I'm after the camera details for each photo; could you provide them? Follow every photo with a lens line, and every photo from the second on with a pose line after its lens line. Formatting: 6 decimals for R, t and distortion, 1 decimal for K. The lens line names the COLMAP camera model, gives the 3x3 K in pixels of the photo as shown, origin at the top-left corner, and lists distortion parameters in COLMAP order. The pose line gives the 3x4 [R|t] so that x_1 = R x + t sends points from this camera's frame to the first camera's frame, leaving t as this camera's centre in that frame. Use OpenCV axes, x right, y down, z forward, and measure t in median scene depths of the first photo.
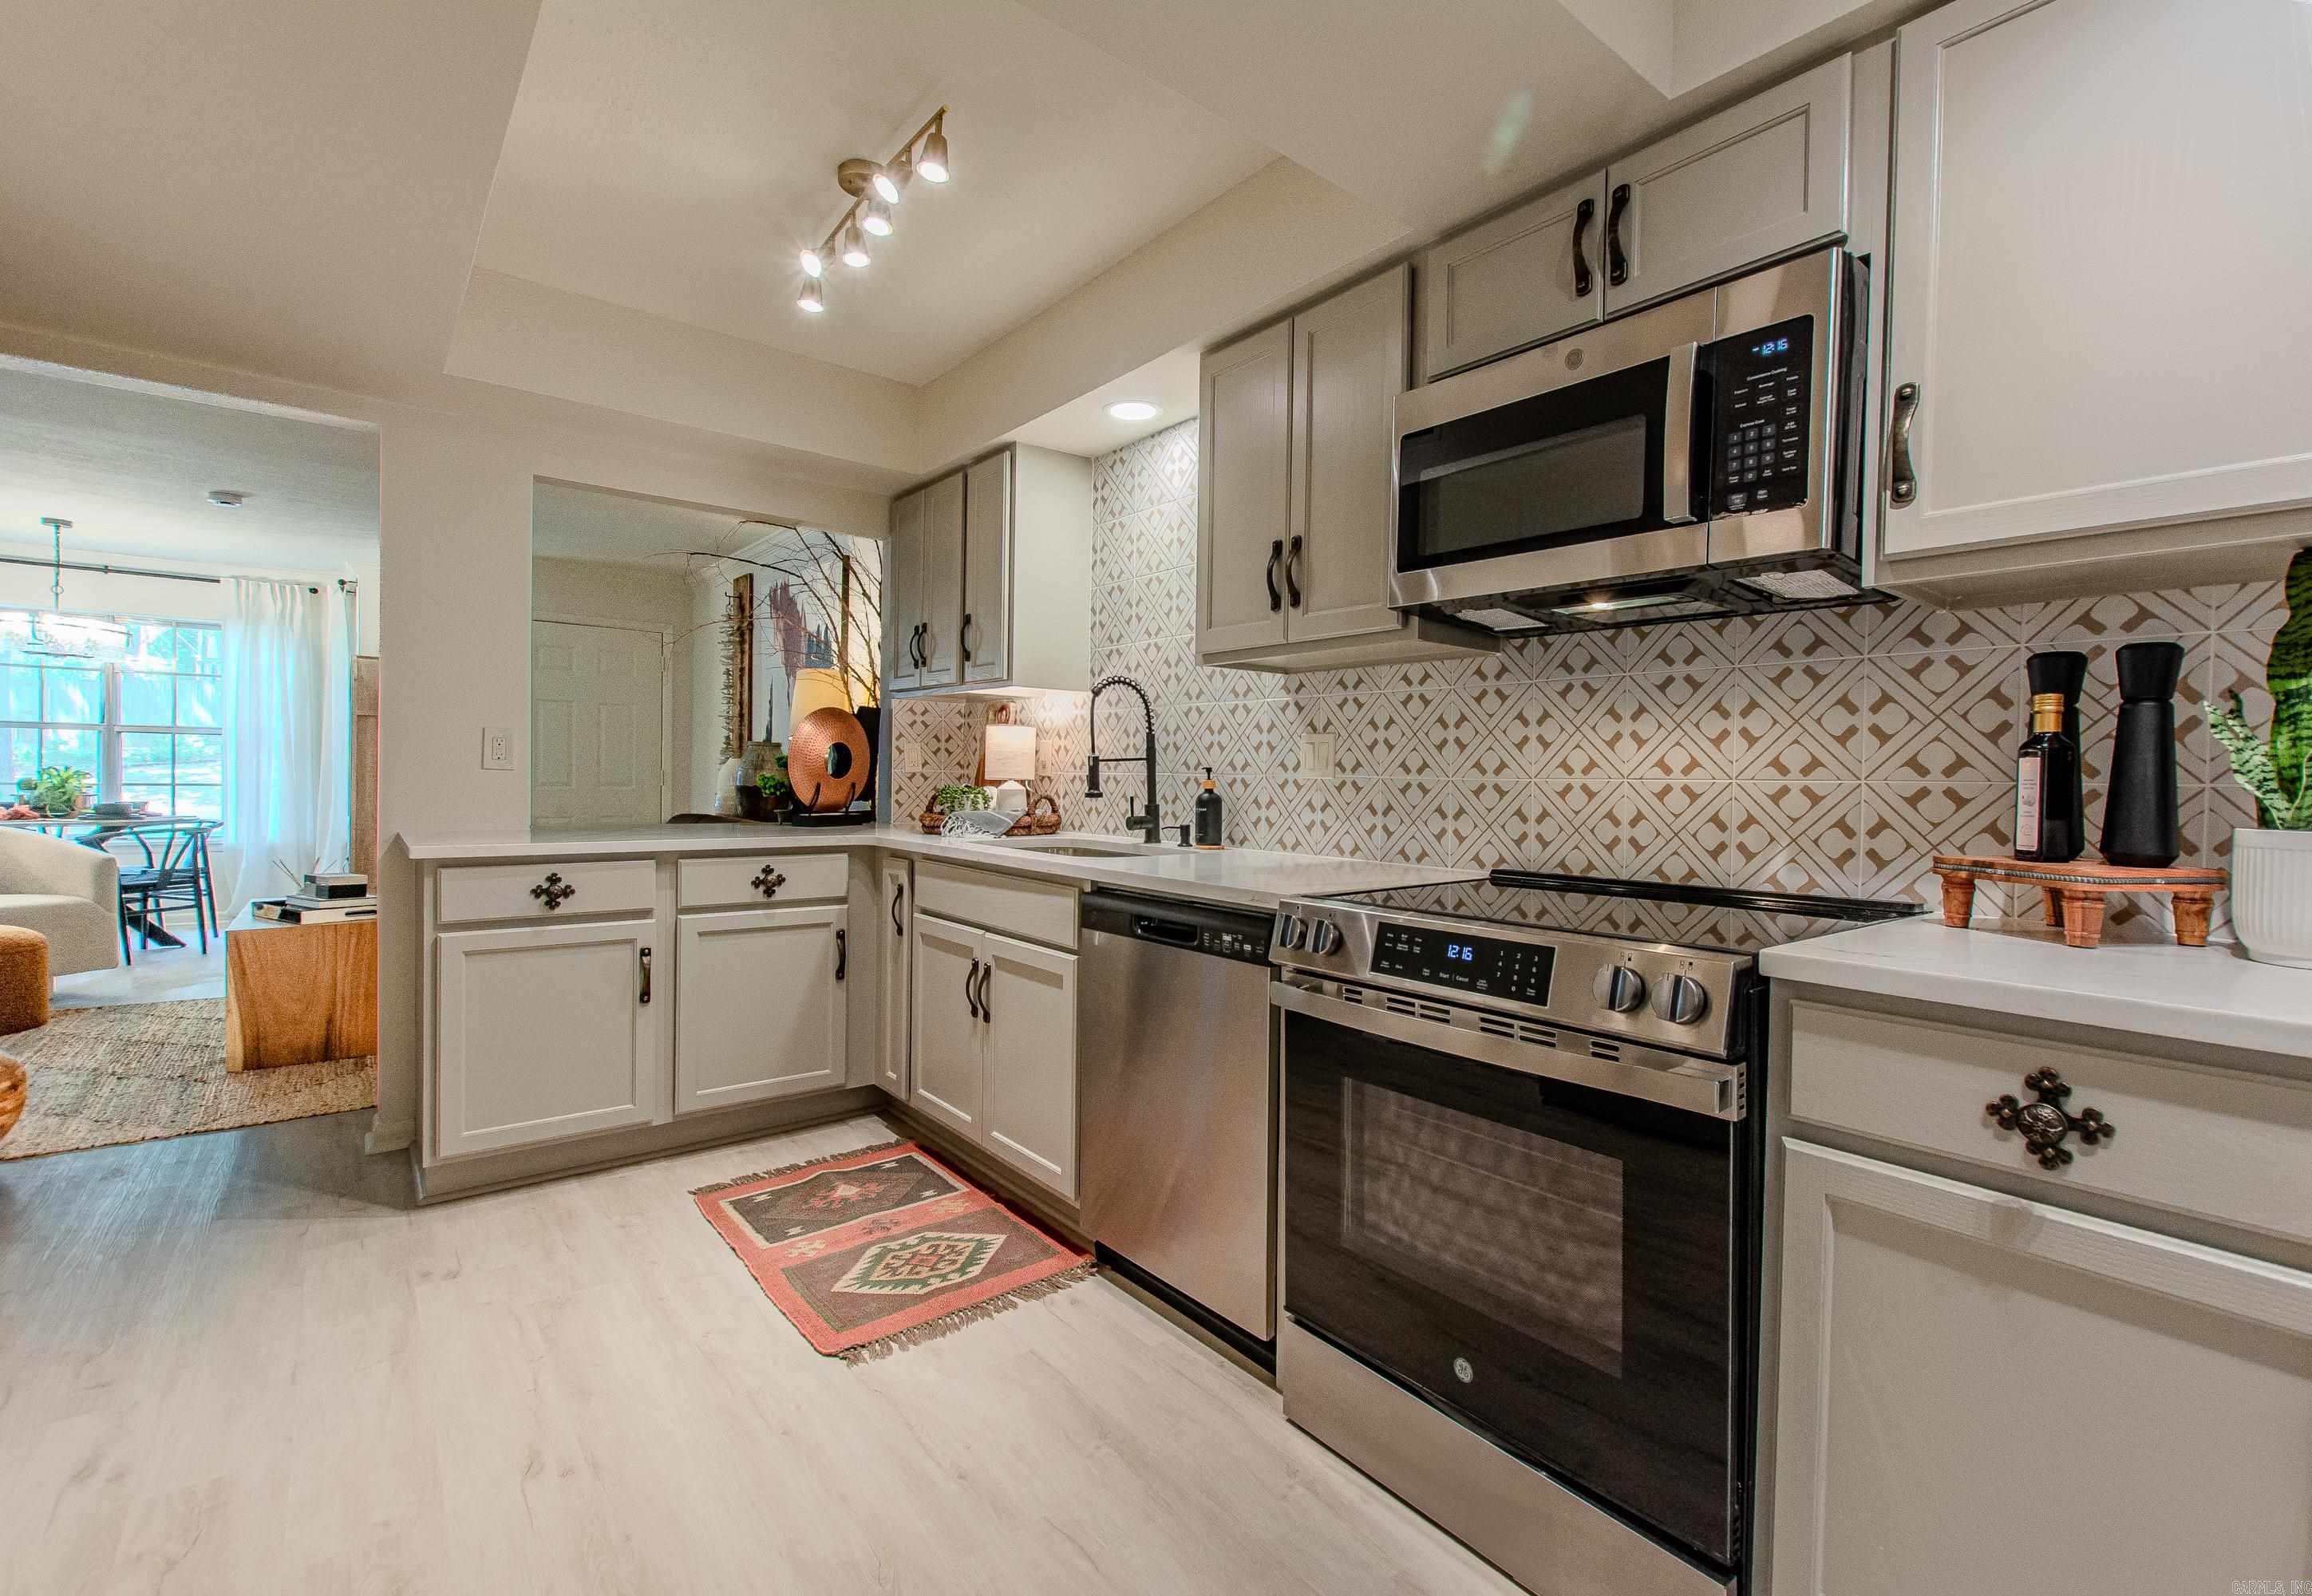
lens RADIAL K [[1020.9, 0, 1208.4], [0, 1020.9, 793.6], [0, 0, 1]] dist [0.004196, 0.000514]
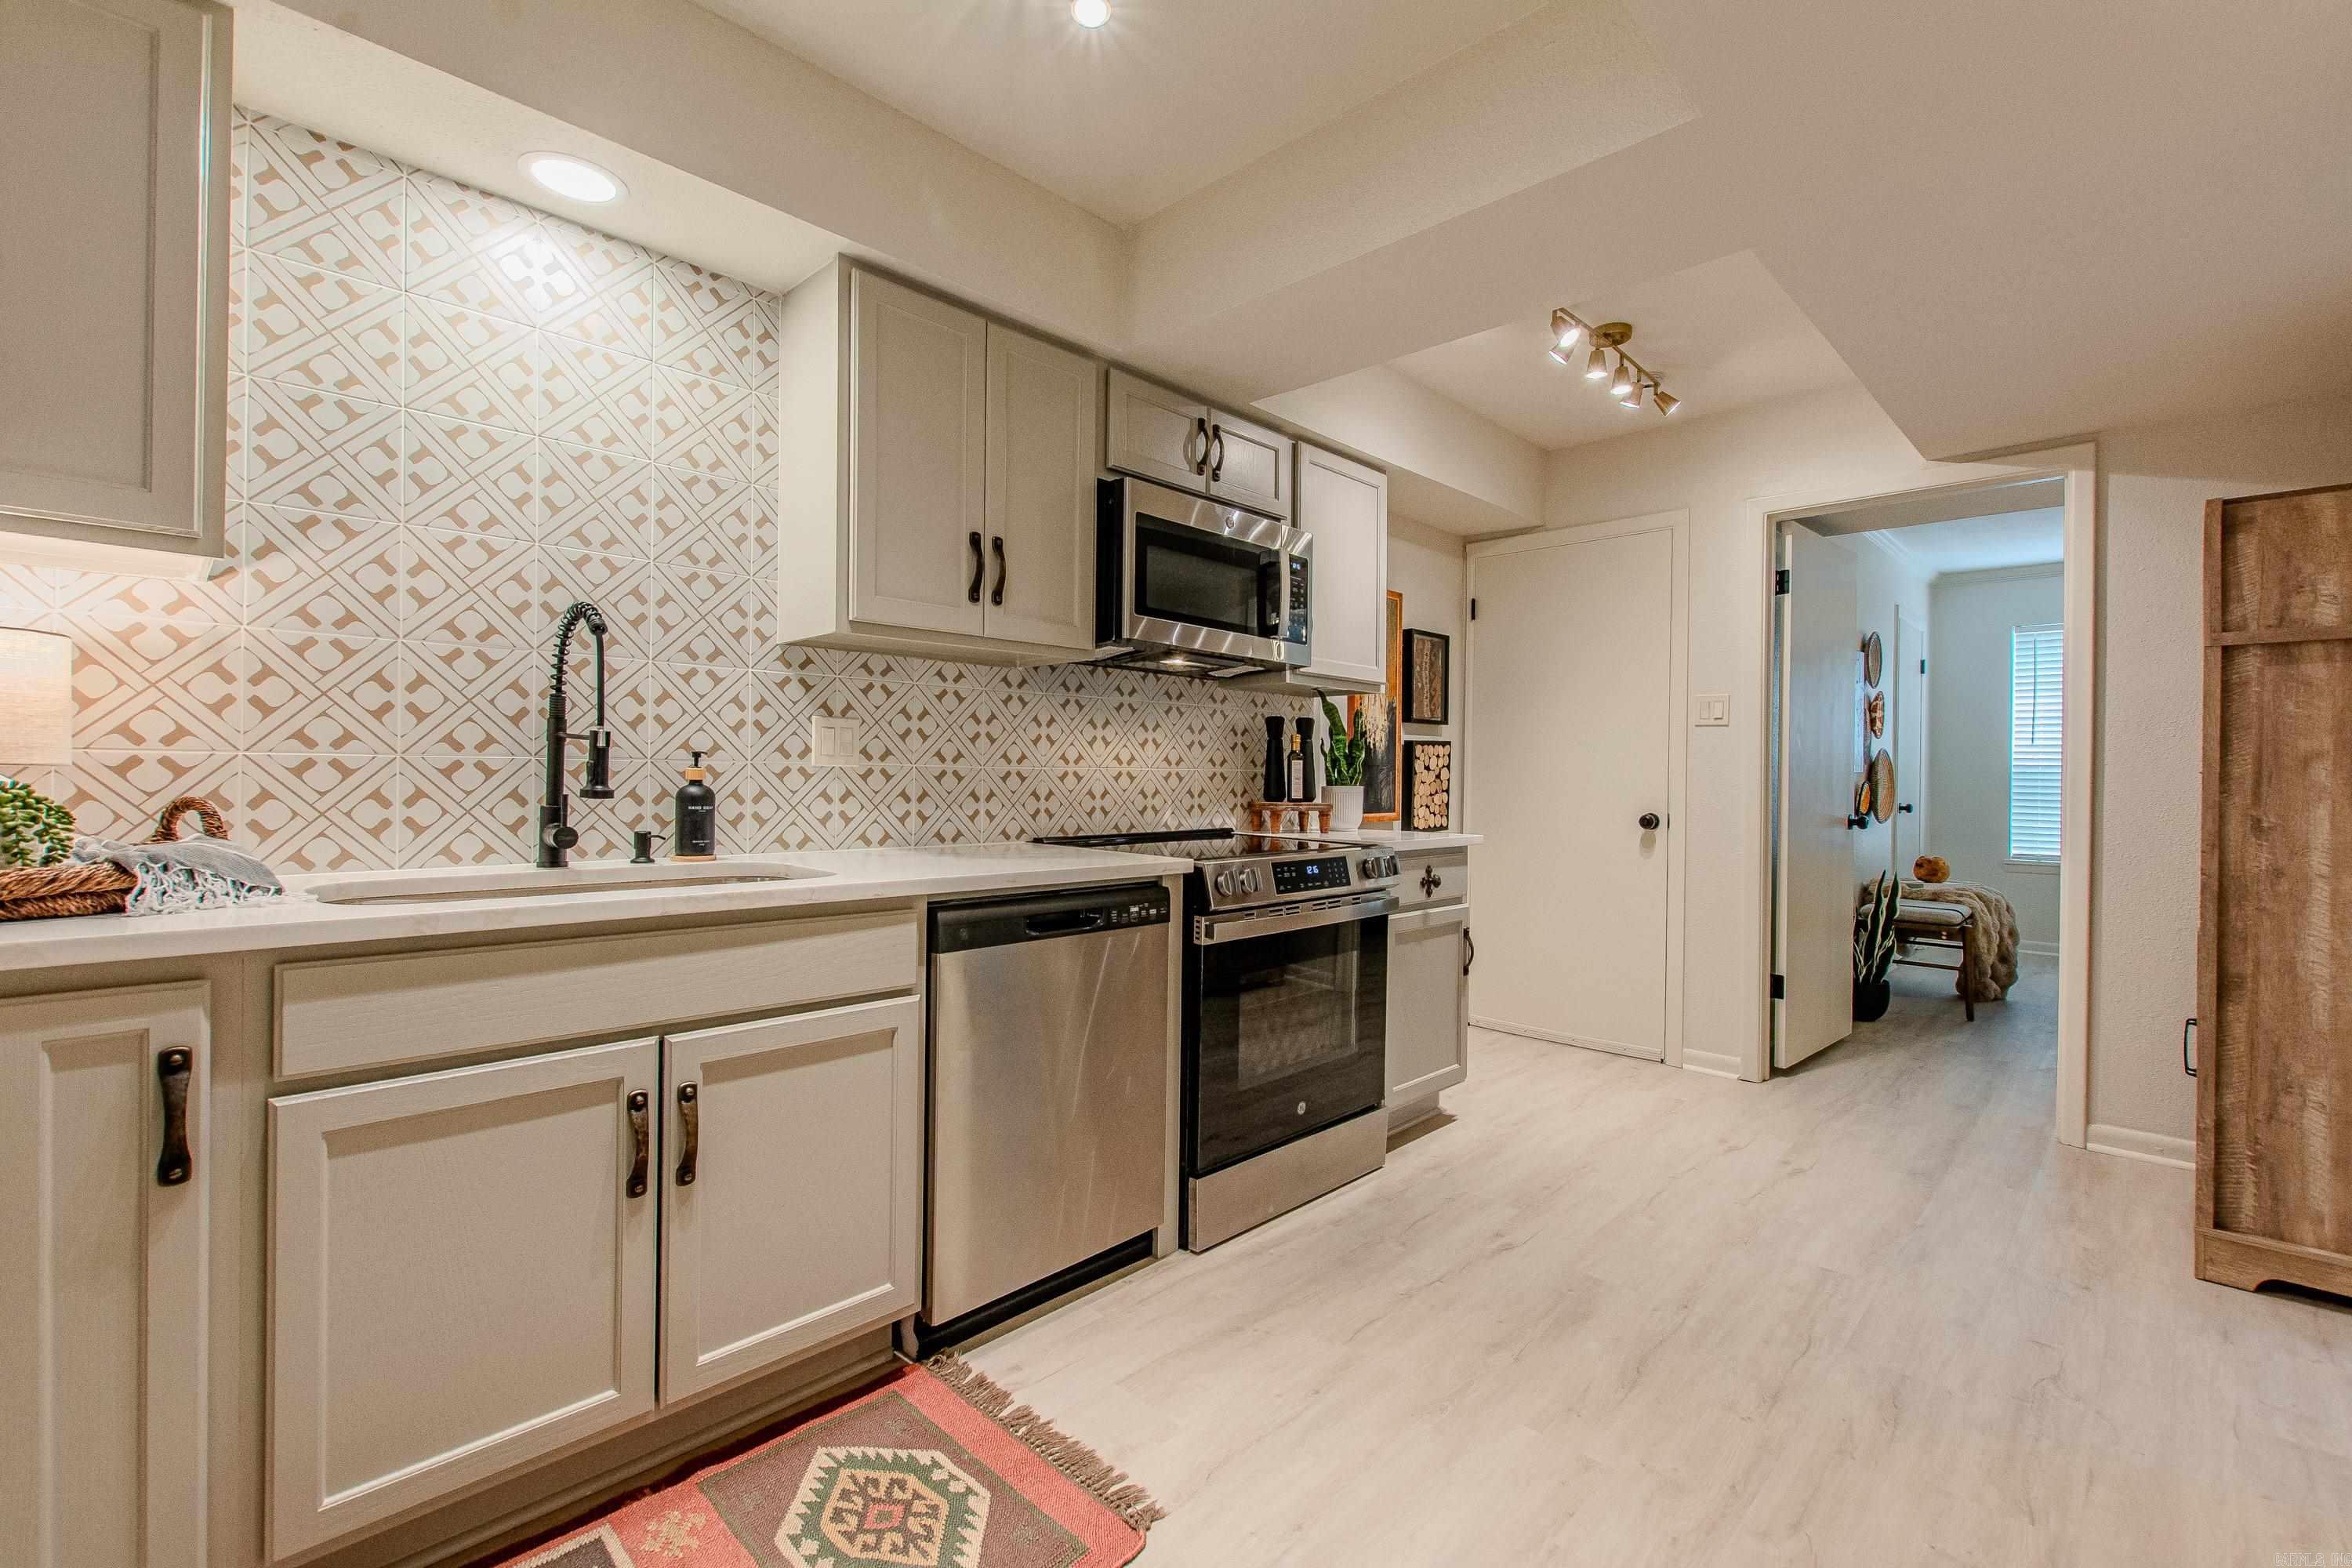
lens RADIAL K [[1021.4, 0, 1168.4], [0, 1021.4, 778.3], [0, 0, 1]] dist [0.006734, -0.002176]
pose [[-0.085859, -0.019929, 0.996108, -0.830086], [0.002294, 0.999793, 0.020201, -0.021791], [-0.996305, 0.004020, -0.085796, 0.777986]]
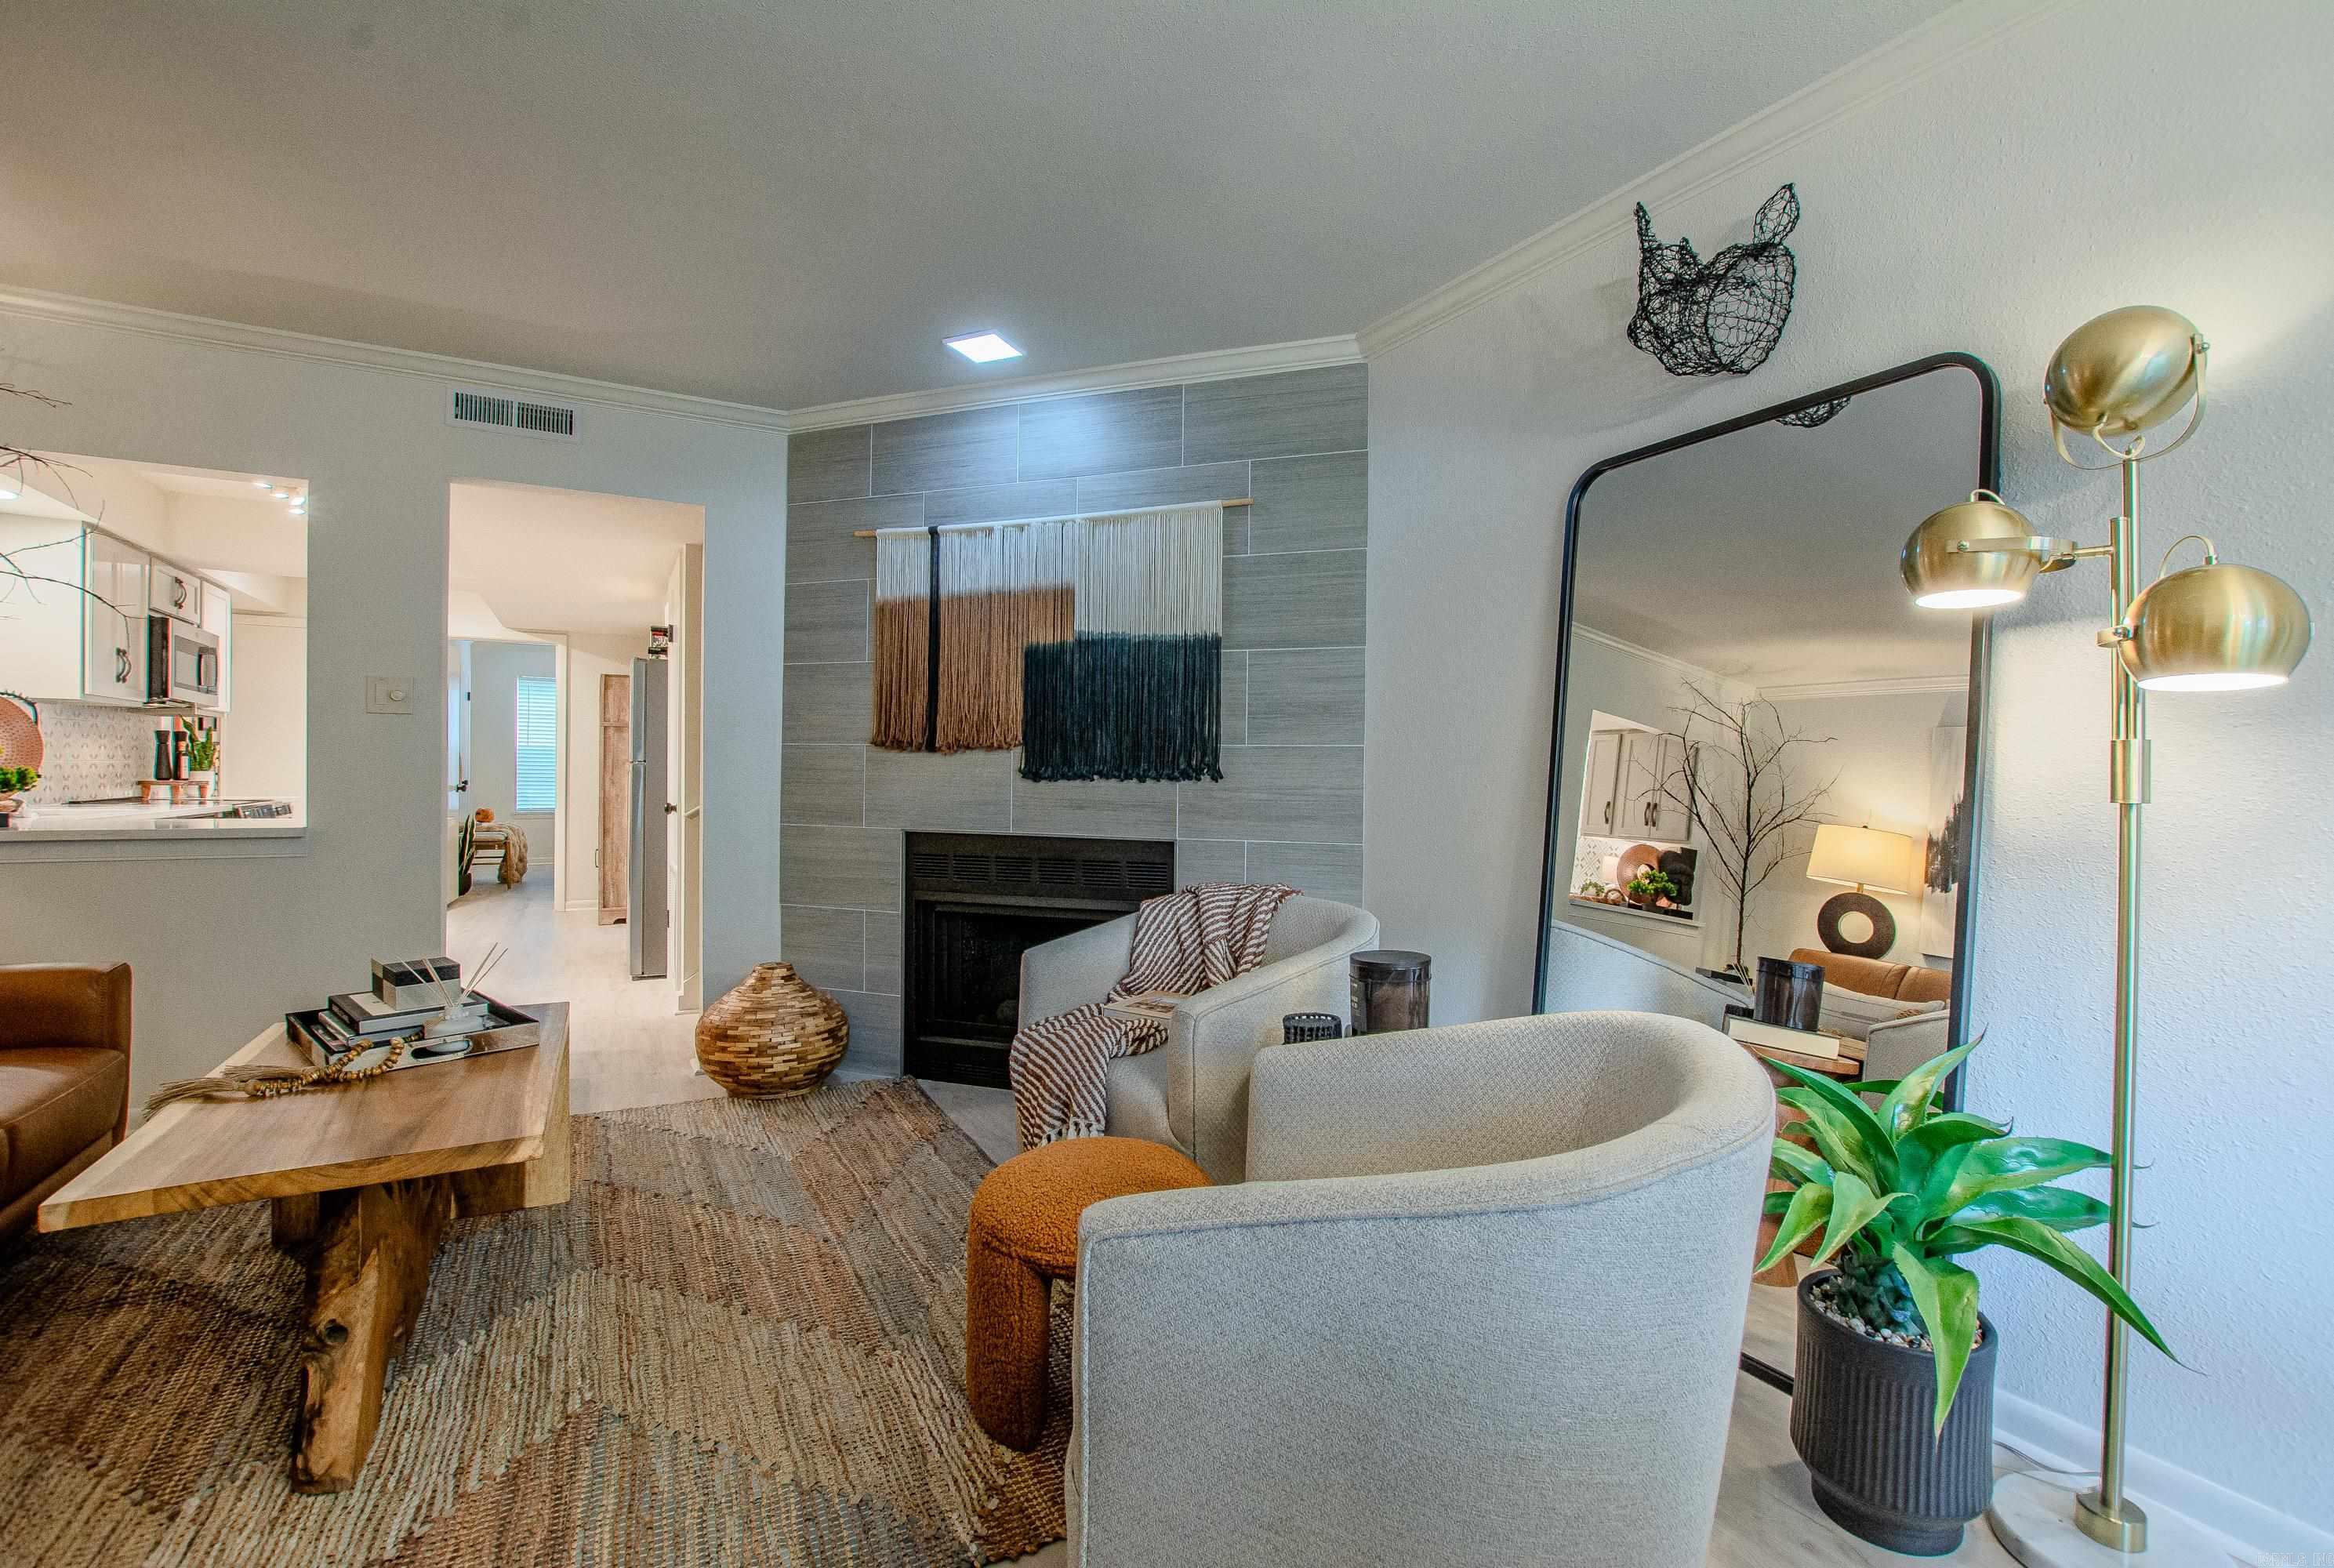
lens RADIAL K [[1058.4, 0, 1174.0], [0, 1058.4, 779.6], [0, 0, 1]] dist [-0.011752, -0.000069]
pose [[-0.979590, -0.026929, 0.199194, -2.152205], [-0.022817, 0.999477, 0.022910, -0.070720], [-0.199707, 0.017898, -0.979692, 2.340962]]
